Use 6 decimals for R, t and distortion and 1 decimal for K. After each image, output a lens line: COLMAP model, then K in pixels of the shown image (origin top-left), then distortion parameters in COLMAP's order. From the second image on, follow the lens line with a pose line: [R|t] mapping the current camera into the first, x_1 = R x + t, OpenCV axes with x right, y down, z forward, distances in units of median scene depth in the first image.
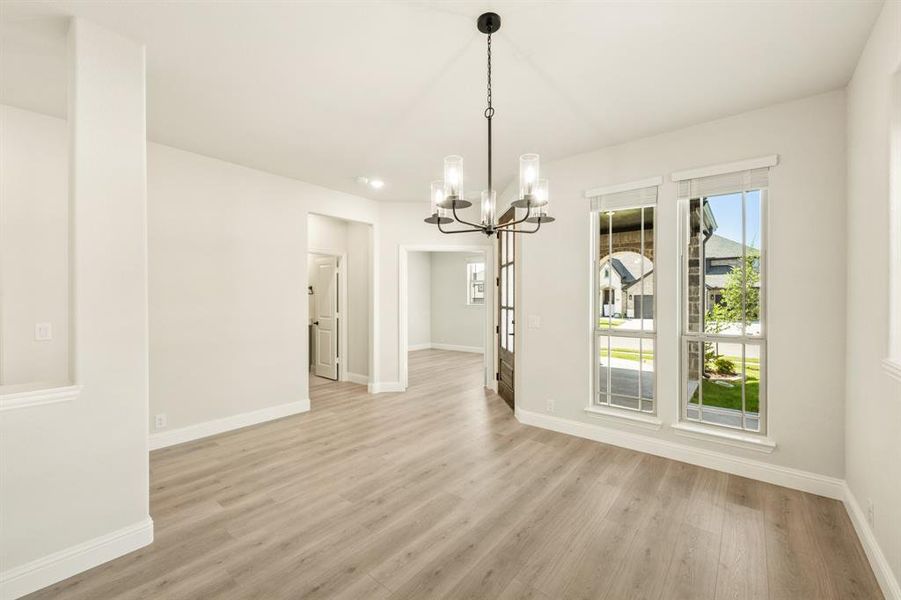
lens RADIAL K [[368.9, 0, 450.9], [0, 368.9, 298.6], [0, 0, 1]] dist [-0.000650, -0.000028]
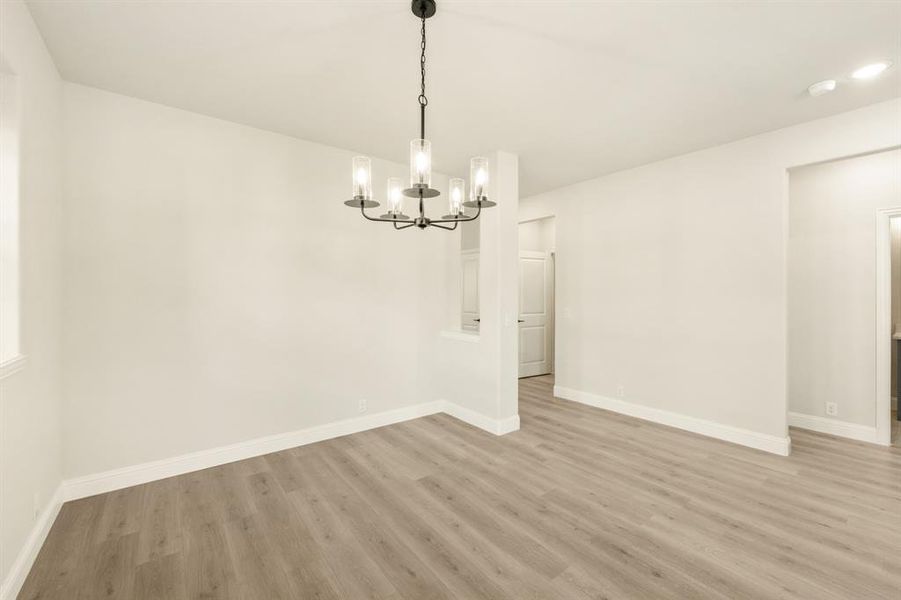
lens RADIAL K [[368.9, 0, 454.1], [0, 368.9, 294.7], [0, 0, 1]] dist [-0.000650, -0.000028]
pose [[-0.221672, 0.004467, -0.975111, 0.631233], [-0.000281, 0.999989, 0.004645, -0.005670], [0.975121, 0.001304, -0.221669, 0.804176]]
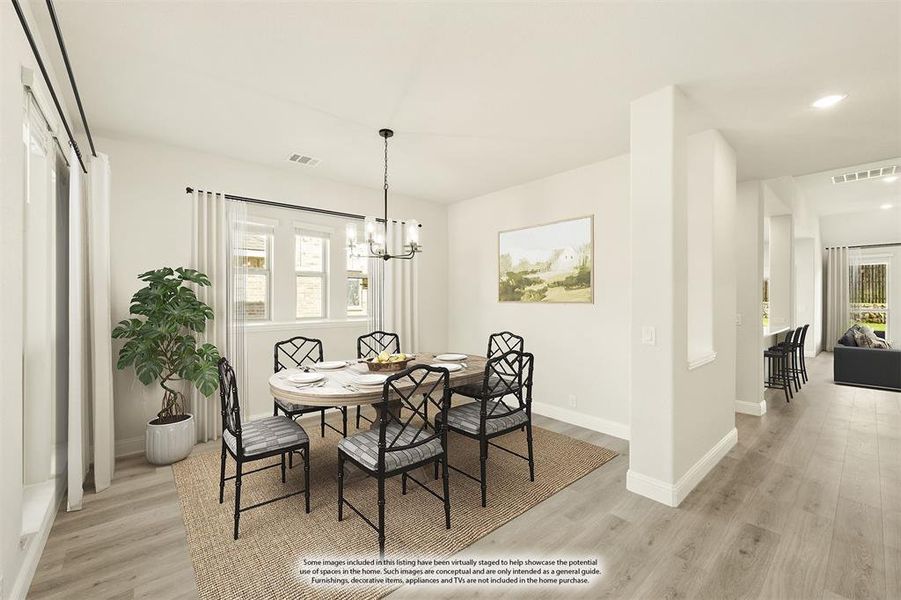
lens RADIAL K [[363.3, 0, 451.8], [0, 363.3, 301.1], [0, 0, 1]] dist [-0.002469, -0.001574]
pose [[-0.985021, 0.003588, 0.172395, -0.293229], [0.004037, 0.999989, 0.002253, 0.002105], [-0.172385, 0.002916, -0.985025, 1.596198]]
